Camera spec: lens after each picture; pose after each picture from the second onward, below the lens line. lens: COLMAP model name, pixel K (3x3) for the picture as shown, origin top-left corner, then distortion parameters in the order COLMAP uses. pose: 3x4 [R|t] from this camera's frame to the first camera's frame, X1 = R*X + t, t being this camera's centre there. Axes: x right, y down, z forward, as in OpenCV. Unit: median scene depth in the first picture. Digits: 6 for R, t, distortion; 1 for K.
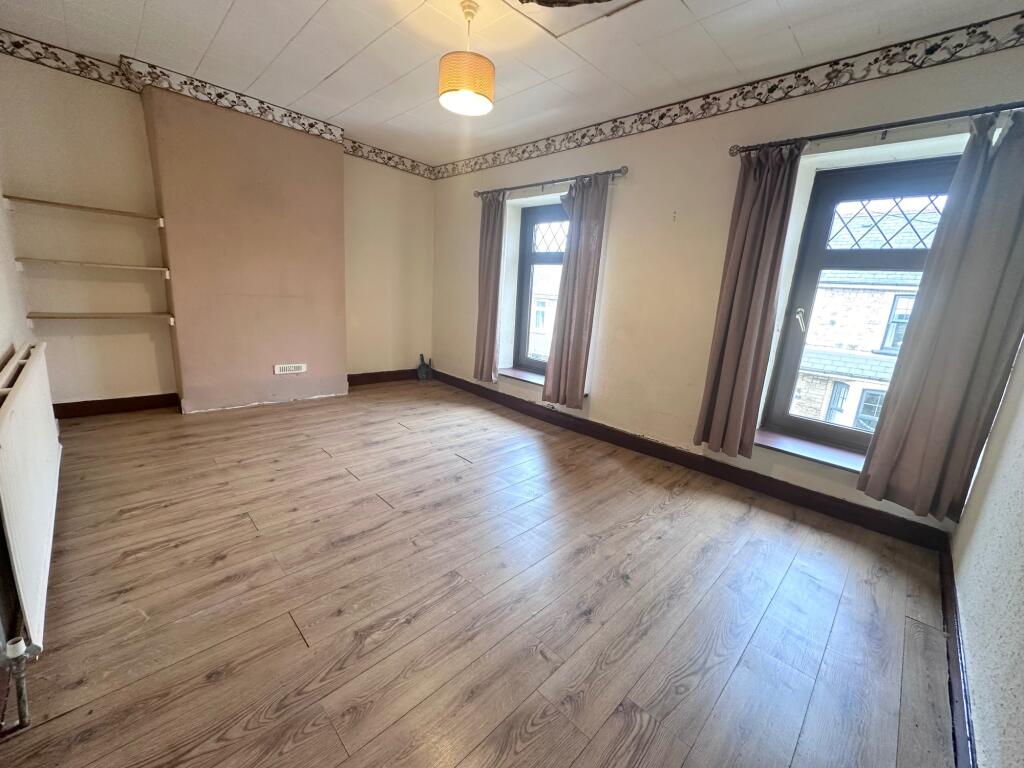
lens RADIAL K [[407.4, 0, 510.6], [0, 407.4, 382.4], [0, 0, 1]] dist [-0.005372, 0.002033]
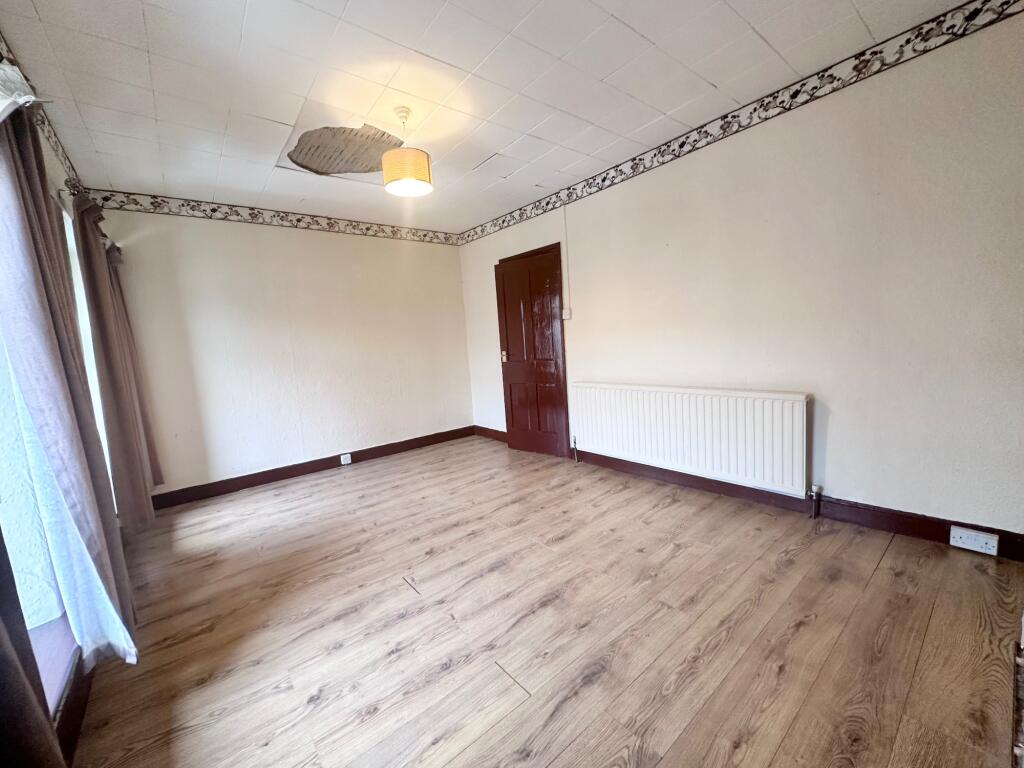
lens RADIAL K [[407.4, 0, 510.6], [0, 407.4, 382.4], [0, 0, 1]] dist [-0.005372, 0.002033]
pose [[-0.994803, -0.009676, 0.101357, -0.399801], [0.024440, 0.943678, 0.329962, -0.420385], [-0.098841, 0.330725, -0.938537, 1.723802]]
